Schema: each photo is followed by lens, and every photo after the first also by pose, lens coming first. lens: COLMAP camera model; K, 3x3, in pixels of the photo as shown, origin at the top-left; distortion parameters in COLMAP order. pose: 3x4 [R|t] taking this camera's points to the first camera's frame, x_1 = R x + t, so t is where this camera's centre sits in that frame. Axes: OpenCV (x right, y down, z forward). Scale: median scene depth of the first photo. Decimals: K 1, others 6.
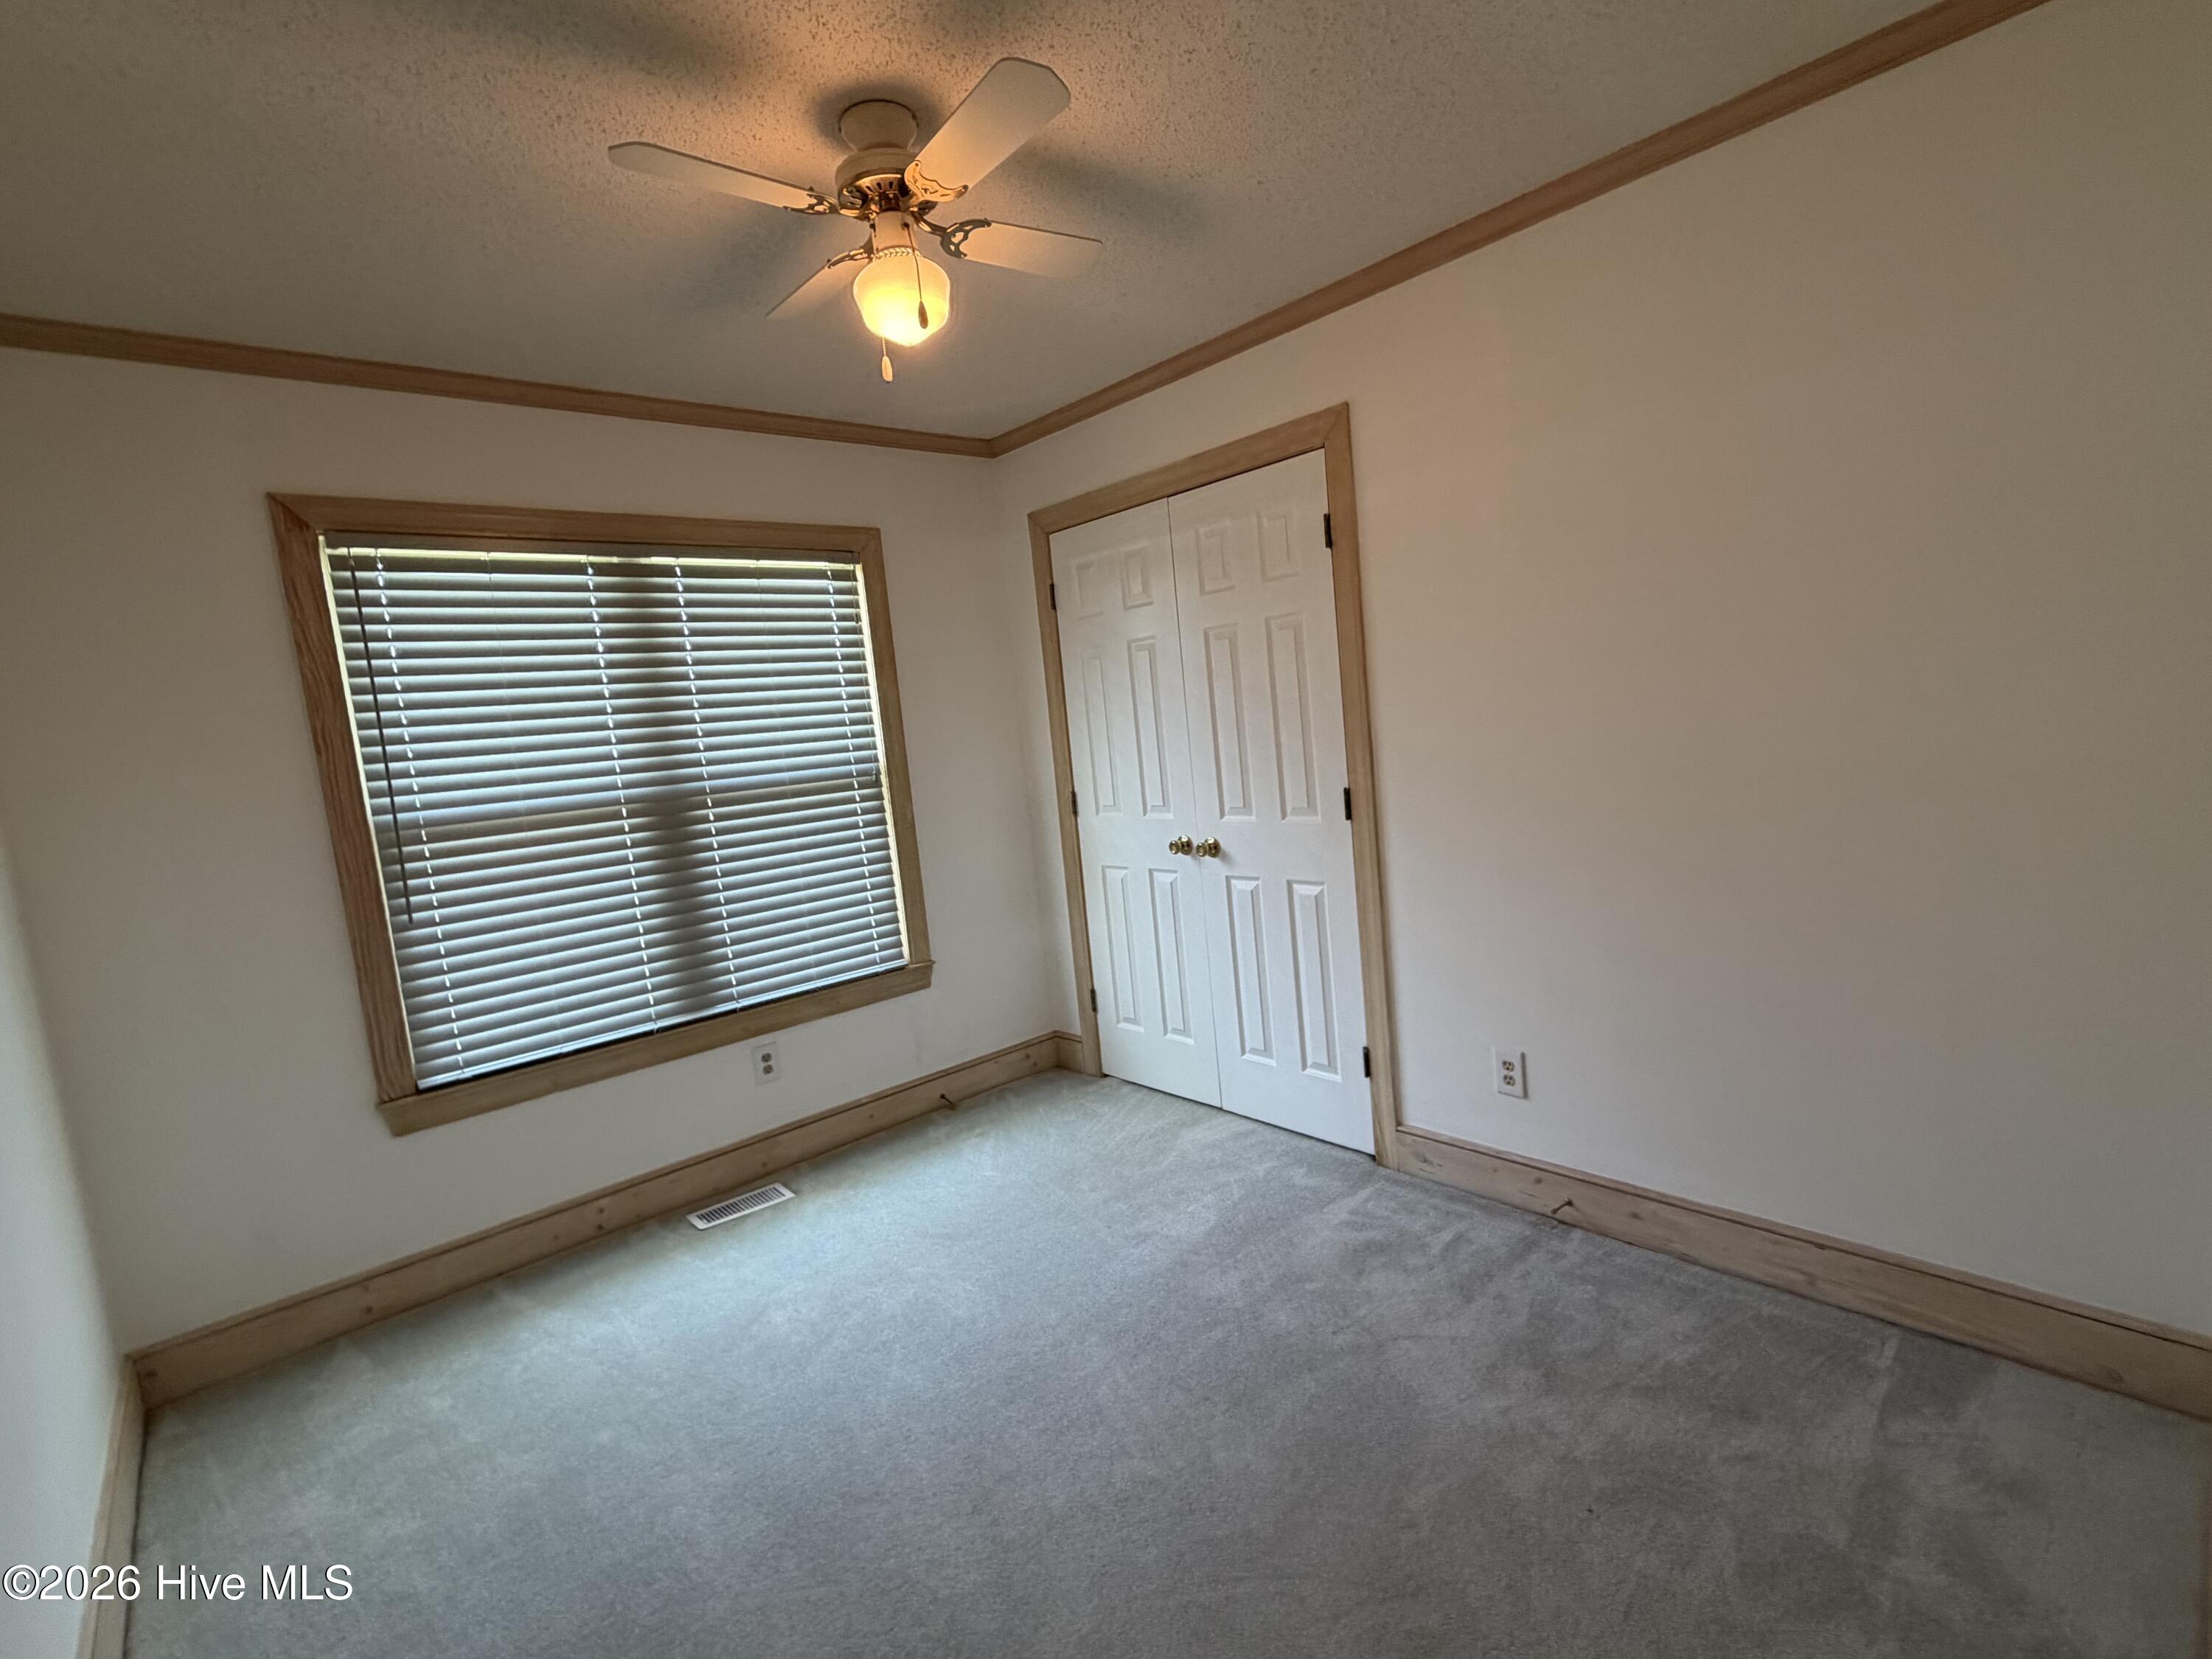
lens RADIAL K [[1034.1, 0, 1103.3], [0, 1034.1, 836.1], [0, 0, 1]] dist [-0.001611, 0.001136]
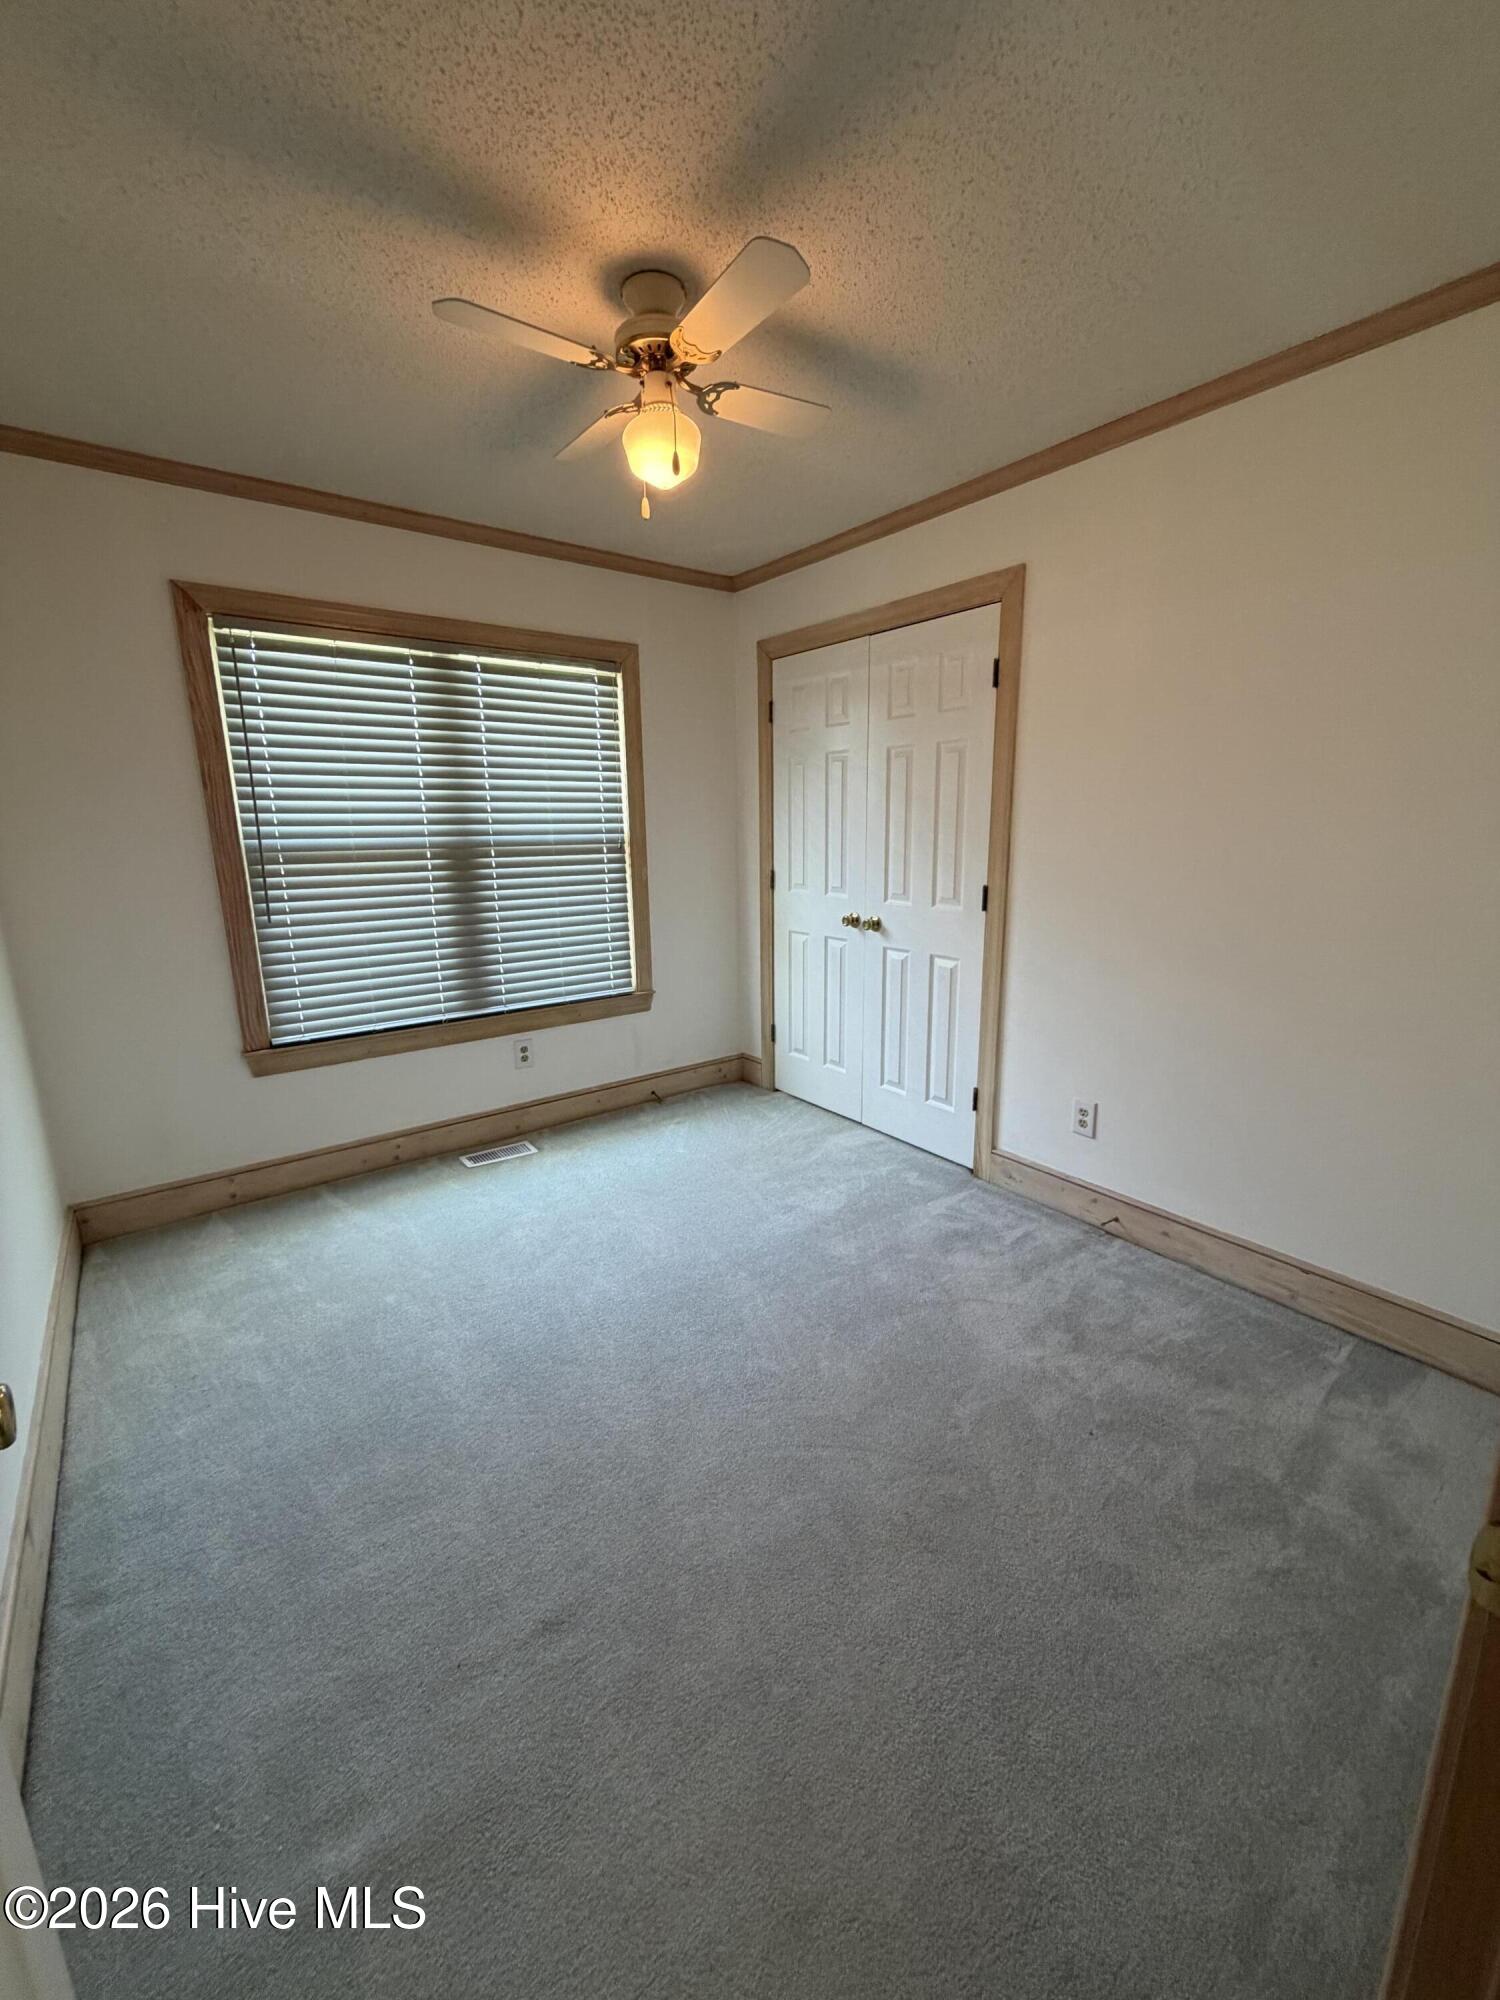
lens RADIAL K [[800.5, 0, 740.4], [0, 800.5, 994.9], [0, 0, 1]] dist [0.001363, -0.000673]
pose [[0.993627, 0.098515, -0.054765, 0.008421], [-0.091822, 0.989274, 0.113600, 0.003815], [0.065369, -0.107847, 0.992016, -0.005176]]
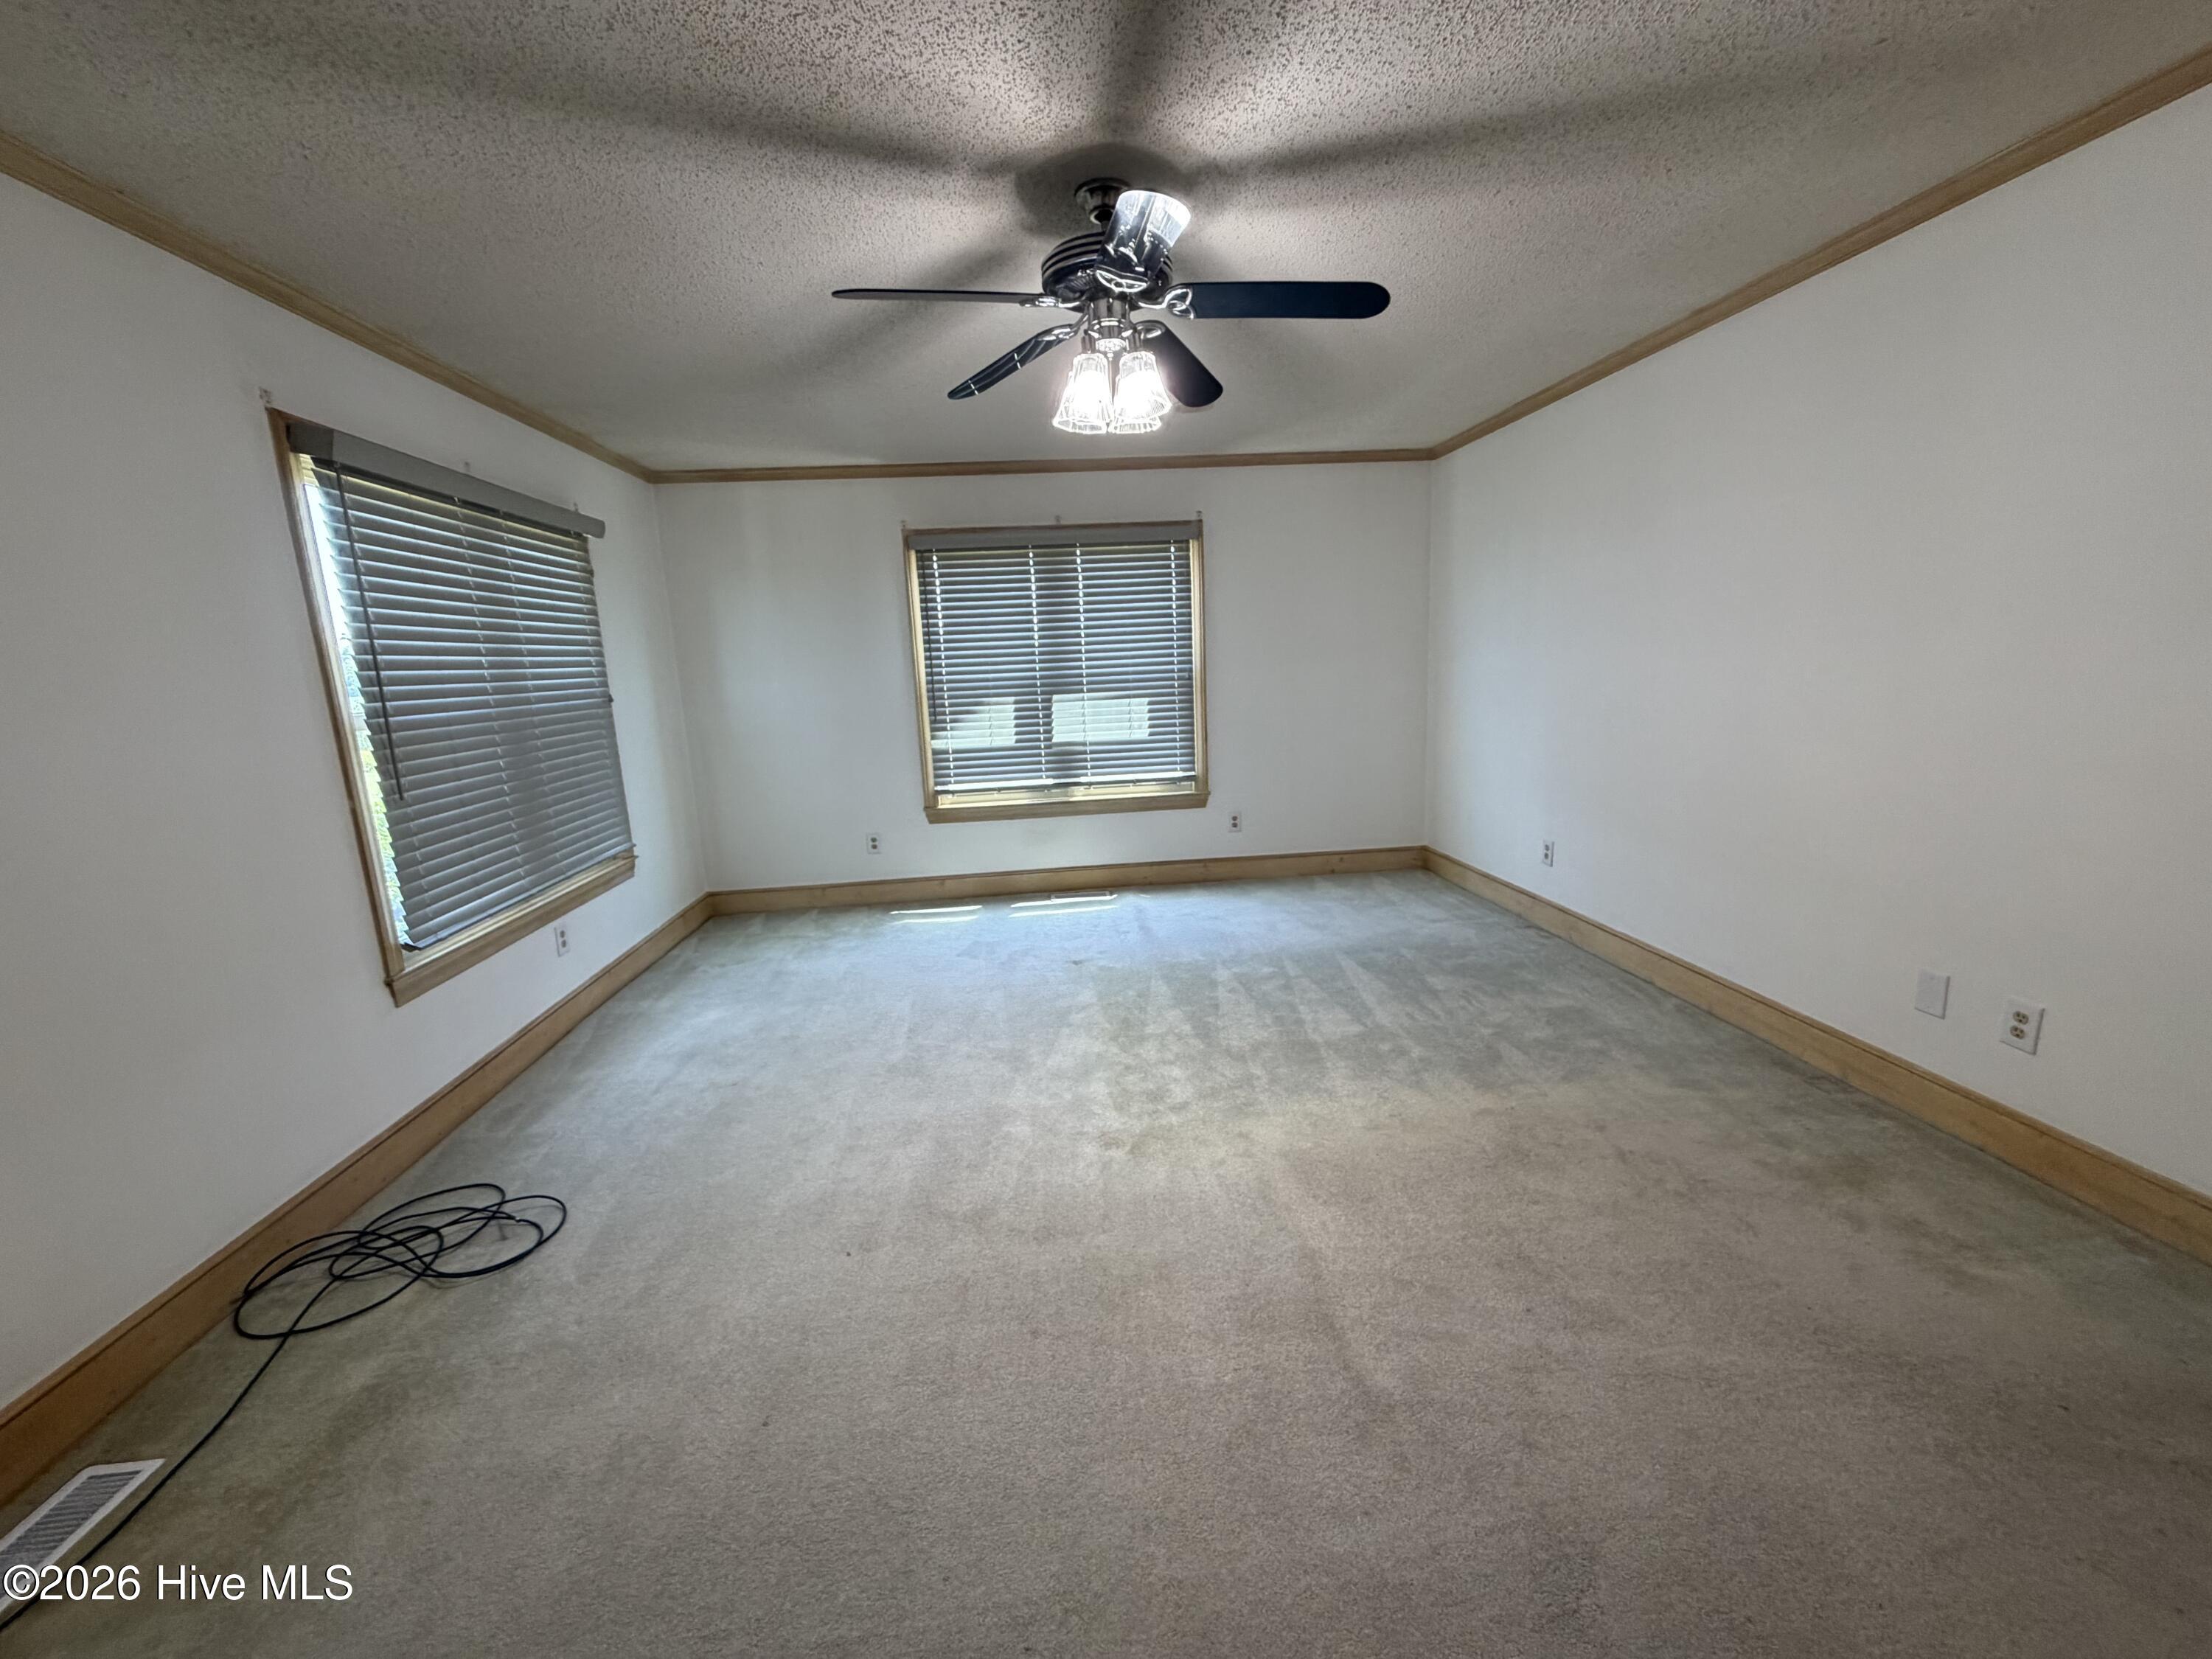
lens RADIAL K [[885.4, 0, 1103.2], [0, 885.4, 827.8], [0, 0, 1]] dist [0.001363, -0.000673]
pose [[0.812021, 0.170609, -0.558135, 0.325784], [-0.099289, 0.982761, 0.155954, 0.012343], [0.575121, -0.071222, 0.814962, -0.371081]]
